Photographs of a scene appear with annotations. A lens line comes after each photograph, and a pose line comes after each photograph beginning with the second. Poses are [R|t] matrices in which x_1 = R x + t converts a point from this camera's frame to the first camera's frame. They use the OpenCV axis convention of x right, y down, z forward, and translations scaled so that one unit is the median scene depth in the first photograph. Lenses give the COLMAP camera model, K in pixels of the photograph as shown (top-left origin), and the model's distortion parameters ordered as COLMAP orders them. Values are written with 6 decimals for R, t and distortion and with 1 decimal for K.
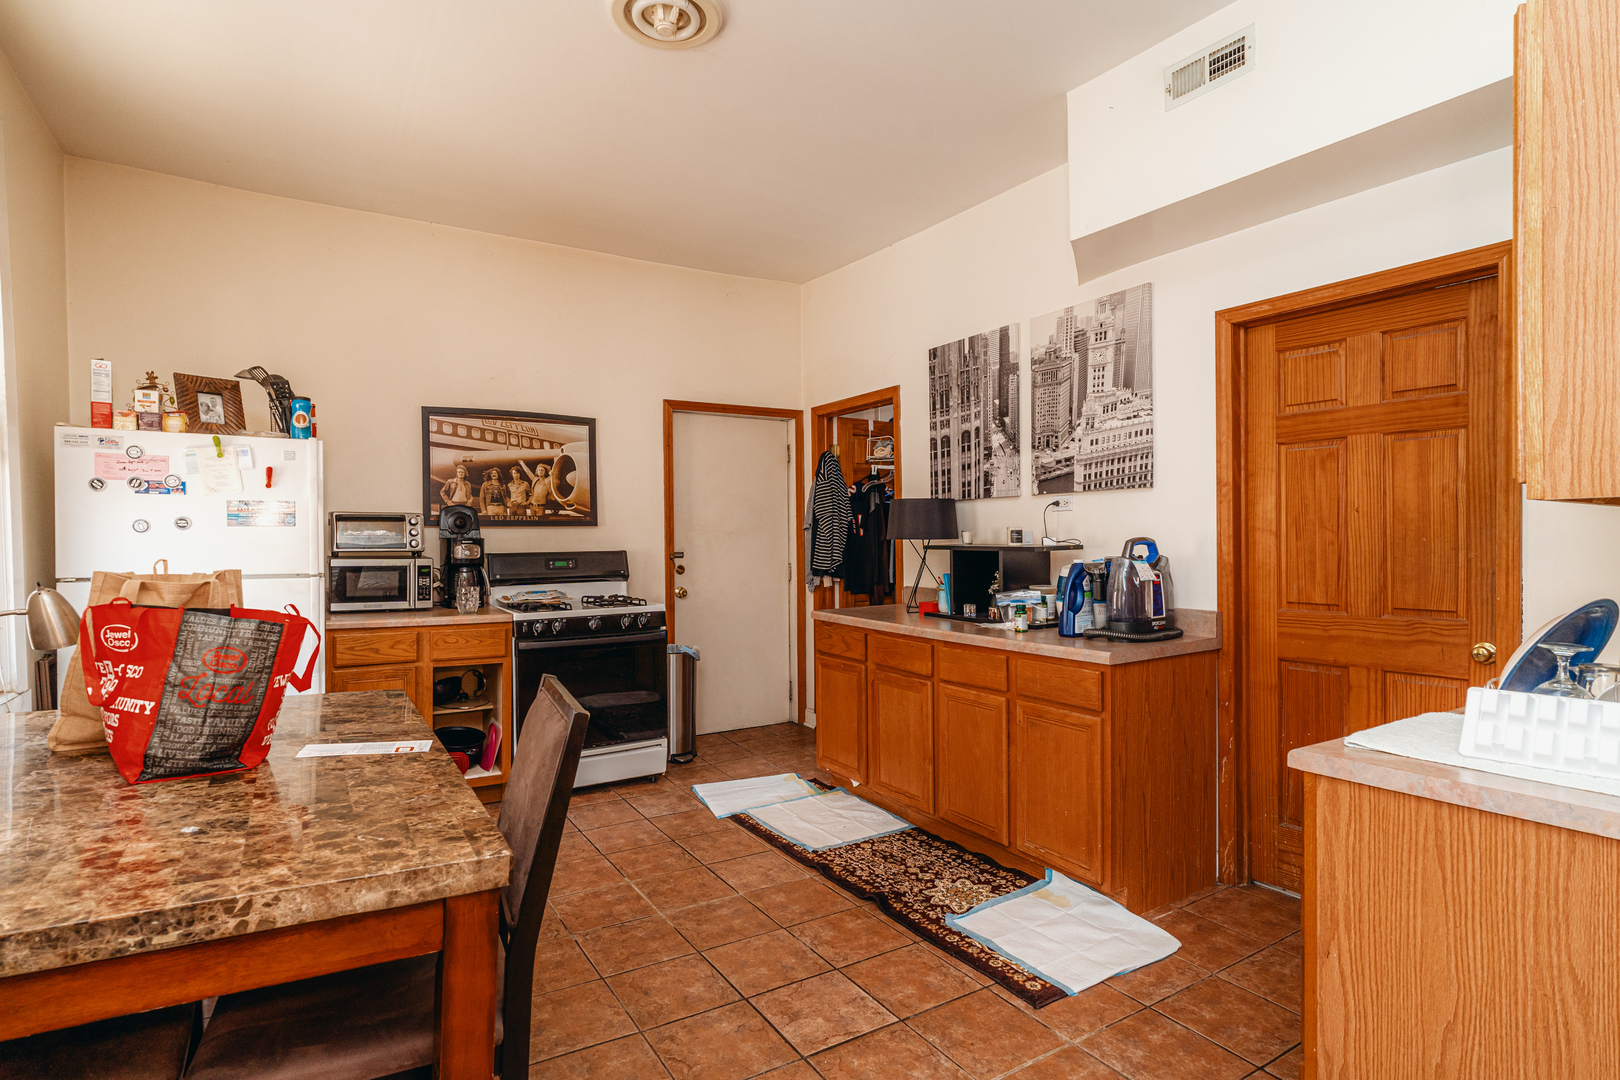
lens RADIAL K [[820.5, 0, 785.2], [0, 820.5, 545.3], [0, 0, 1]] dist [-0.001694, 0.000938]
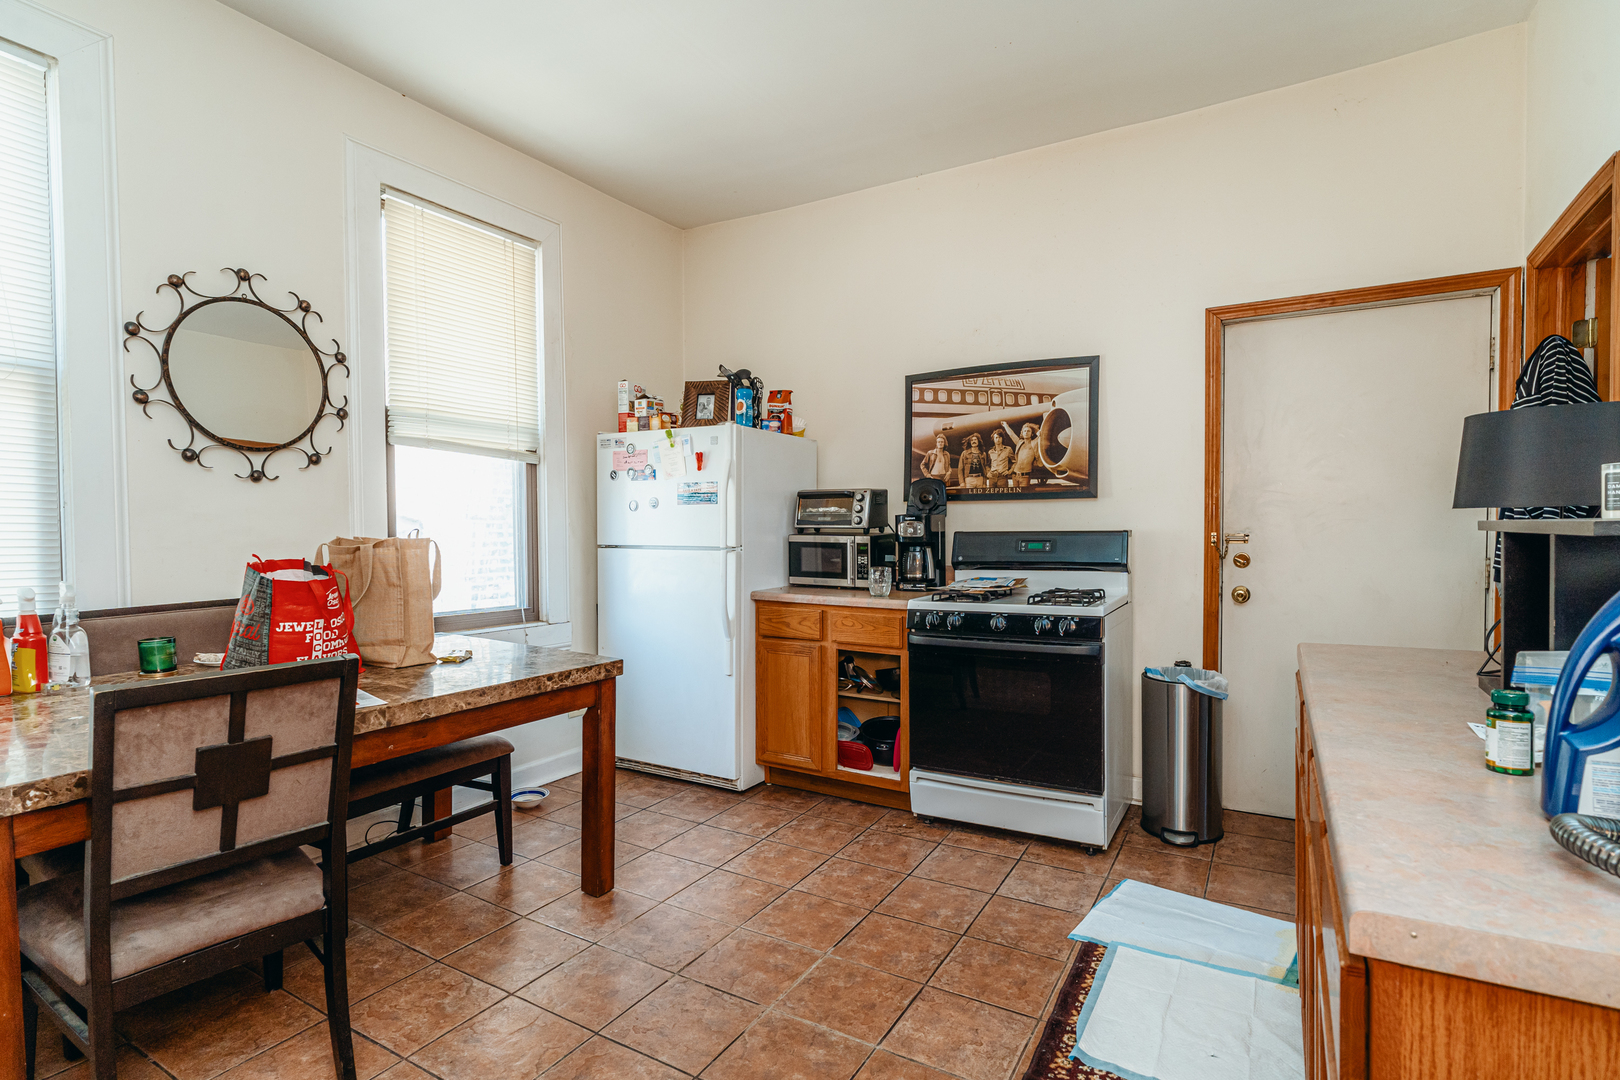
lens RADIAL K [[820.5, 0, 809.4], [0, 820.5, 546.1], [0, 0, 1]] dist [-0.001694, 0.000938]
pose [[0.483804, 0.026993, -0.874760, 0.339992], [-0.004957, 0.999593, 0.028103, 0.001422], [0.875163, -0.009260, 0.483740, 0.442885]]
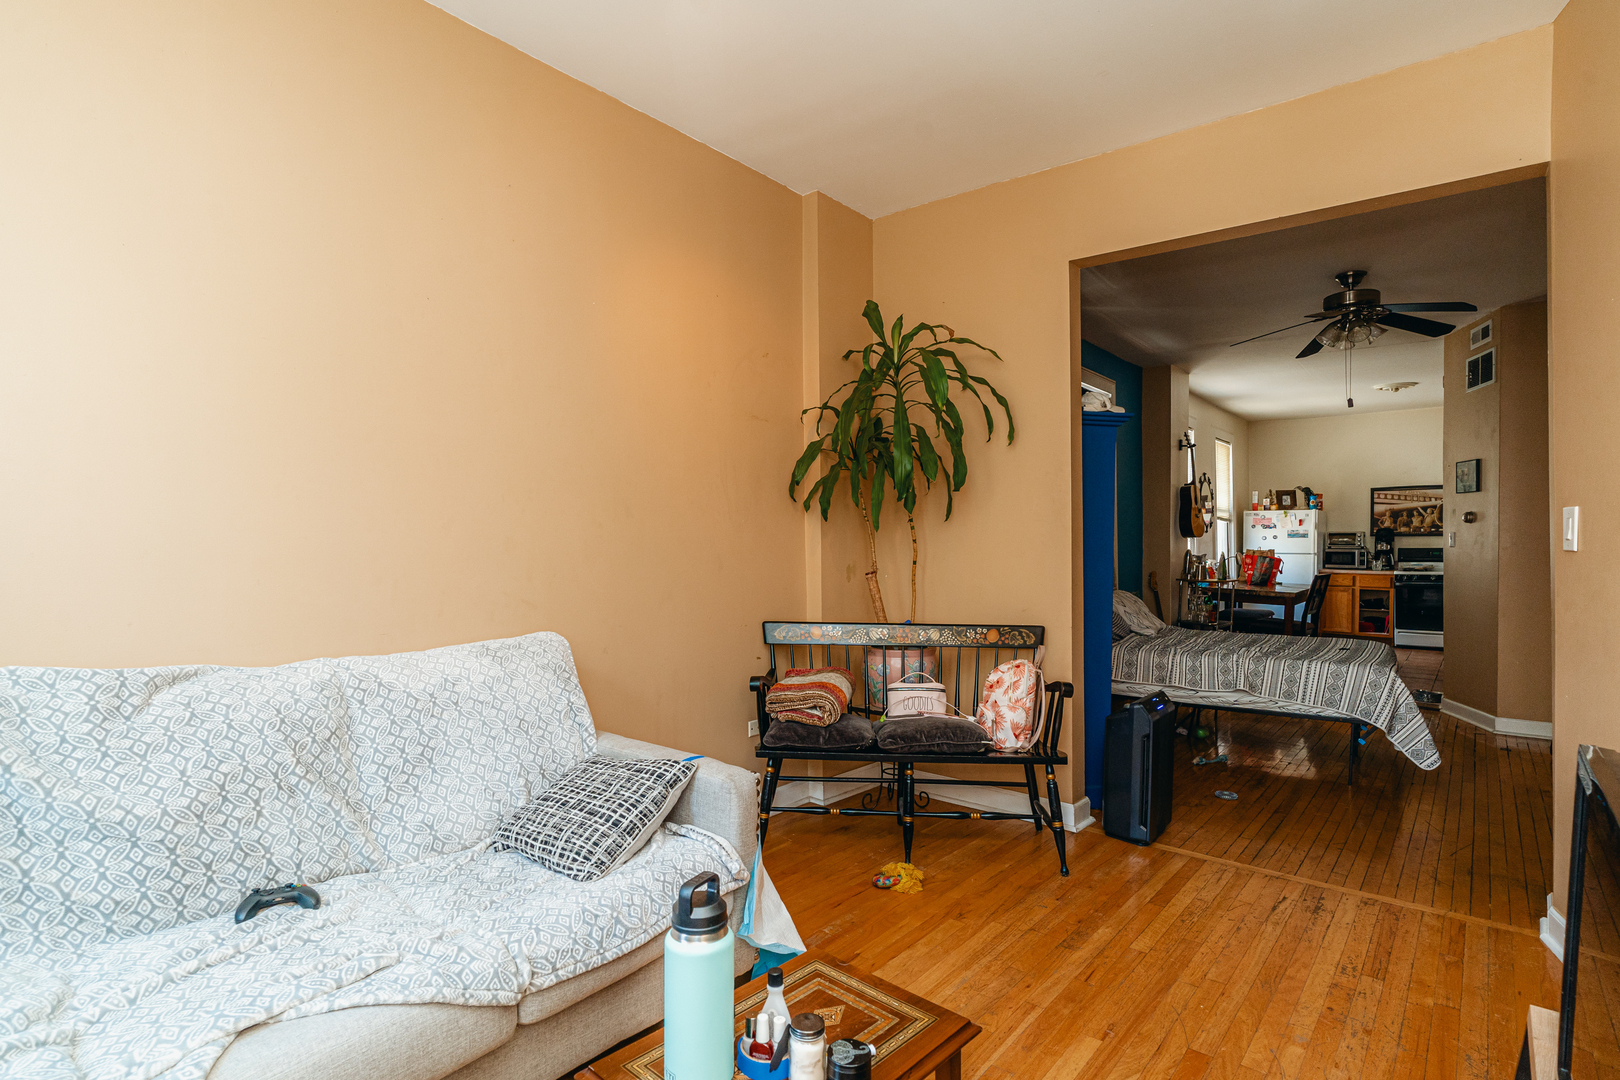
lens RADIAL K [[820.5, 0, 812.6], [0, 820.5, 548.7], [0, 0, 1]] dist [-0.001694, 0.000938]
pose [[0.324883, 0.010378, -0.945697, 1.351421], [-0.006315, 0.999941, 0.008804, 0.001695], [0.945733, 0.003112, 0.324929, -1.394418]]
